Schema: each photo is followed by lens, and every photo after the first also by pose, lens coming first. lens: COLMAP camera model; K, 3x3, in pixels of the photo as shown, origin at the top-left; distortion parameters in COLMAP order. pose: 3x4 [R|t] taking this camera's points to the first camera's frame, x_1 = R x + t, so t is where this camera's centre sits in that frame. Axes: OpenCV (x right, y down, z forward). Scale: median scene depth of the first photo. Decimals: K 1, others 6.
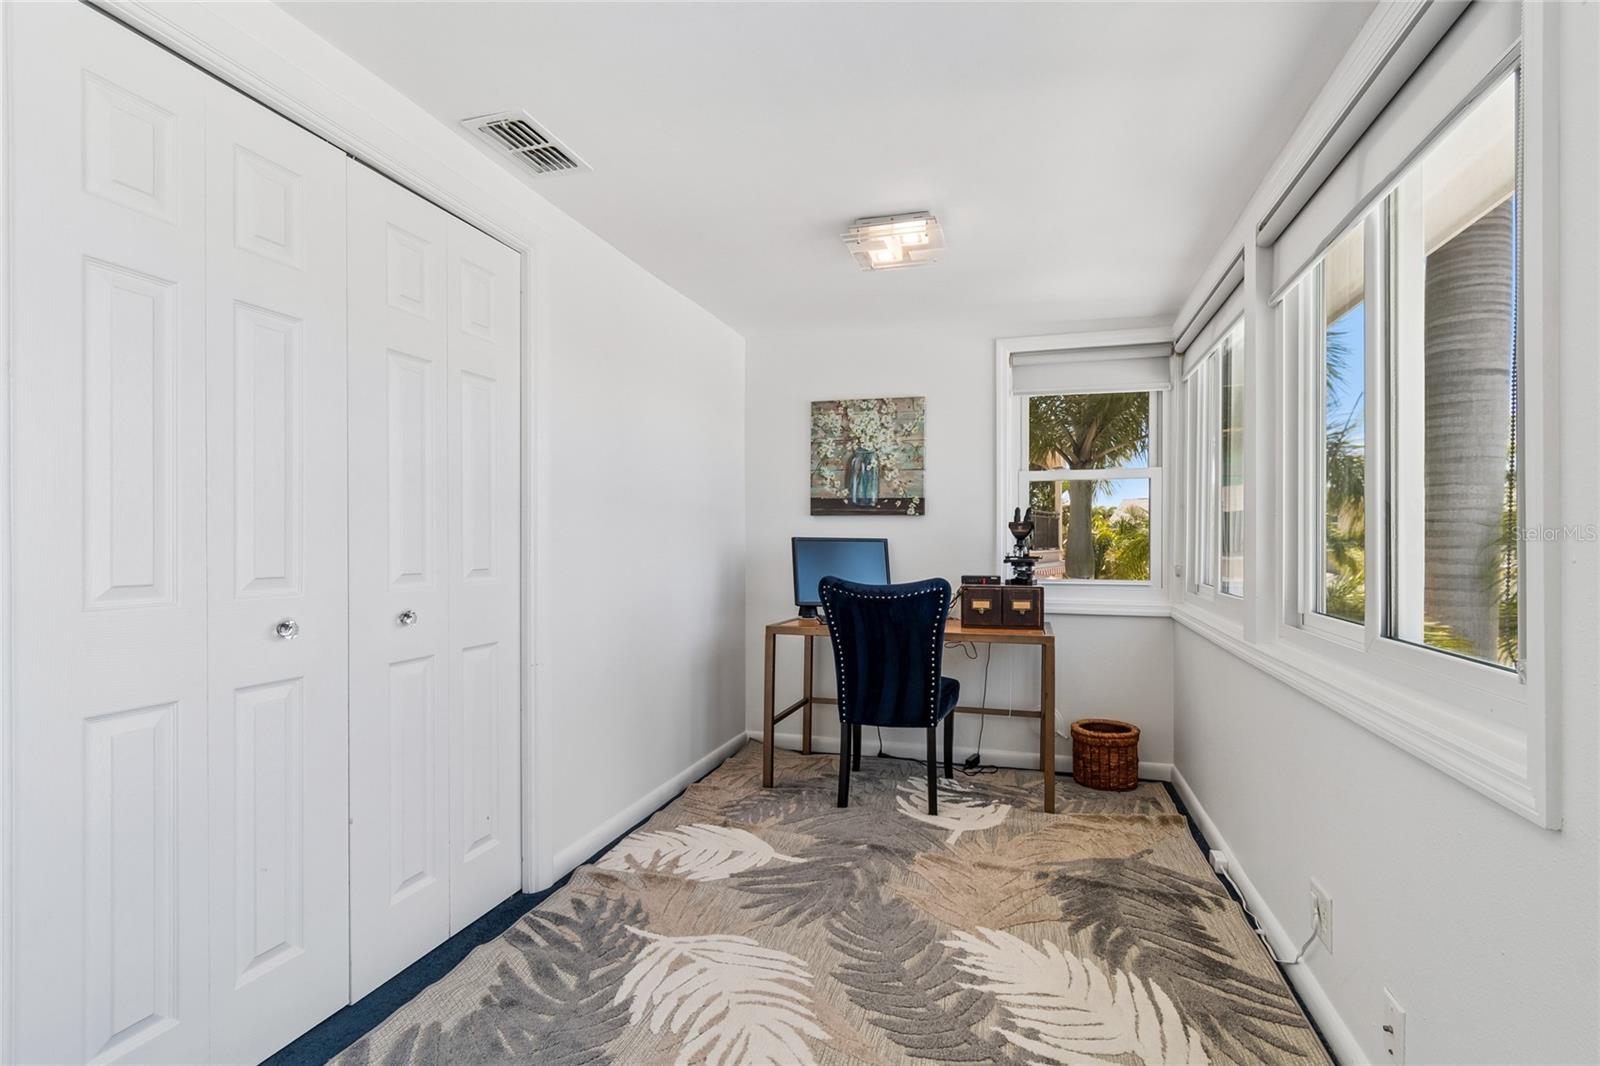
lens RADIAL K [[703.9, 0, 825.9], [0, 703.9, 552.1], [0, 0, 1]] dist [-0.000538, -0.000046]
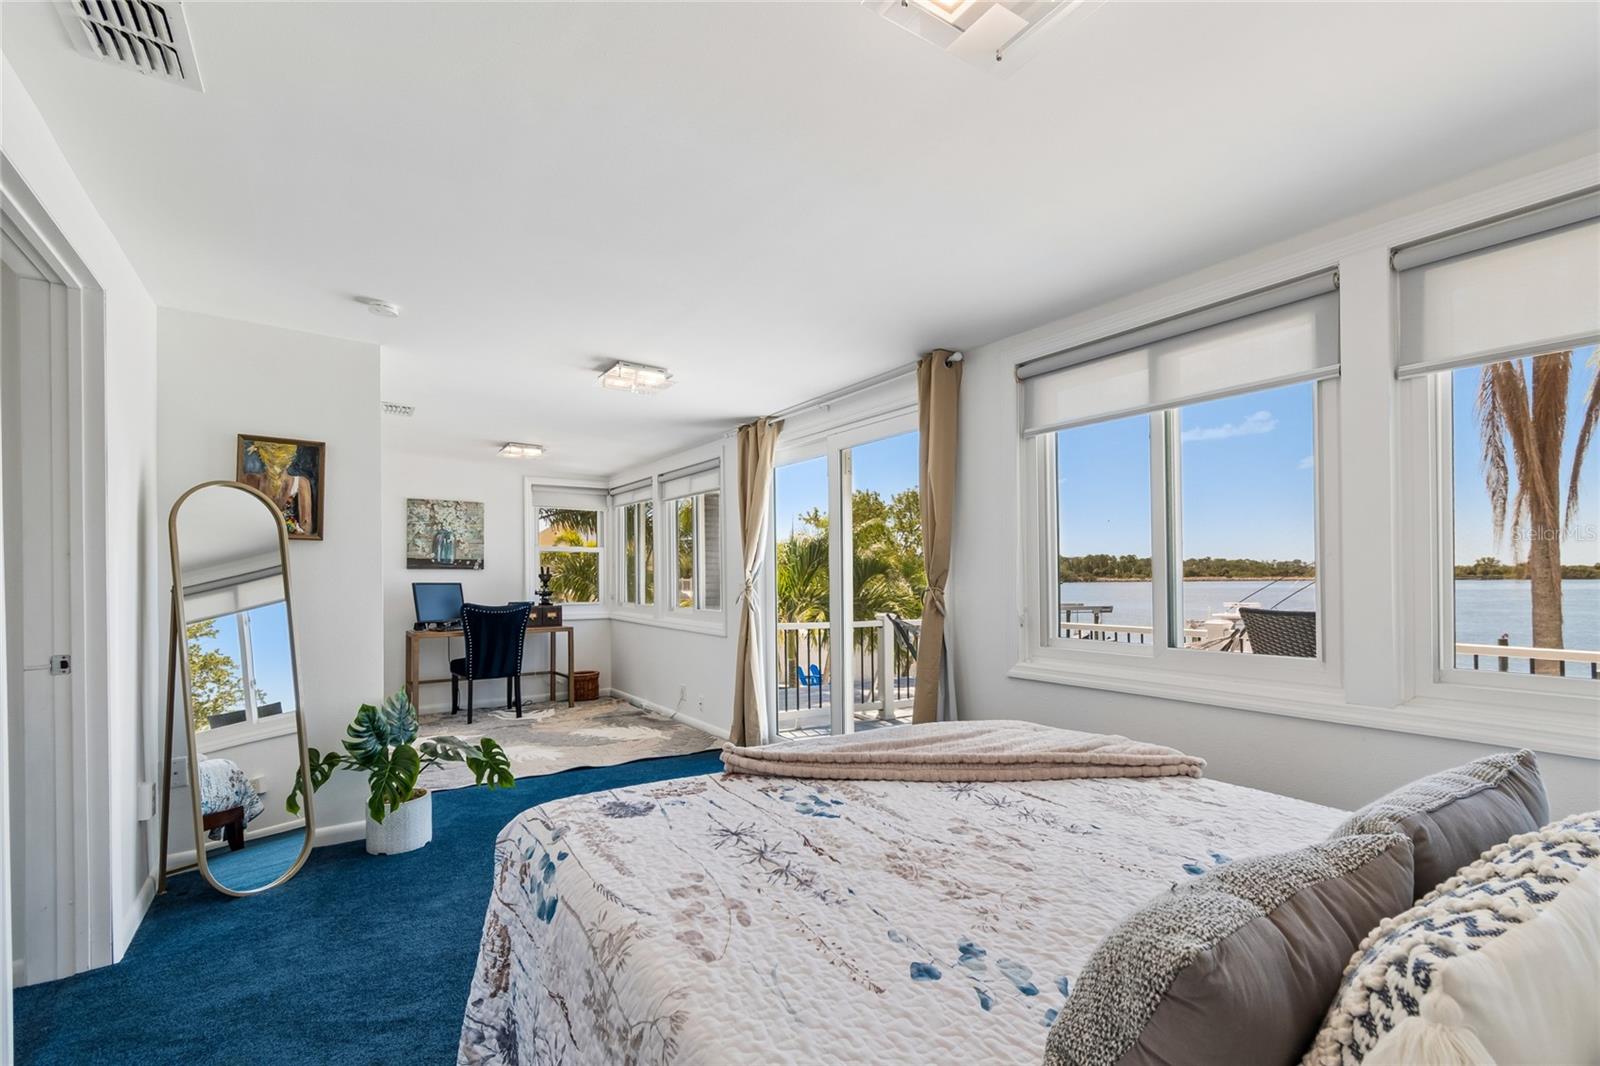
lens RADIAL K [[703.9, 0, 825.9], [0, 703.9, 552.1], [0, 0, 1]] dist [-0.000538, -0.000046]
pose [[0.622194, 0.022472, 0.782541, -0.705359], [0.019131, 0.998853, -0.043895, -0.001863], [-0.782629, 0.042282, 0.621050, -0.768739]]
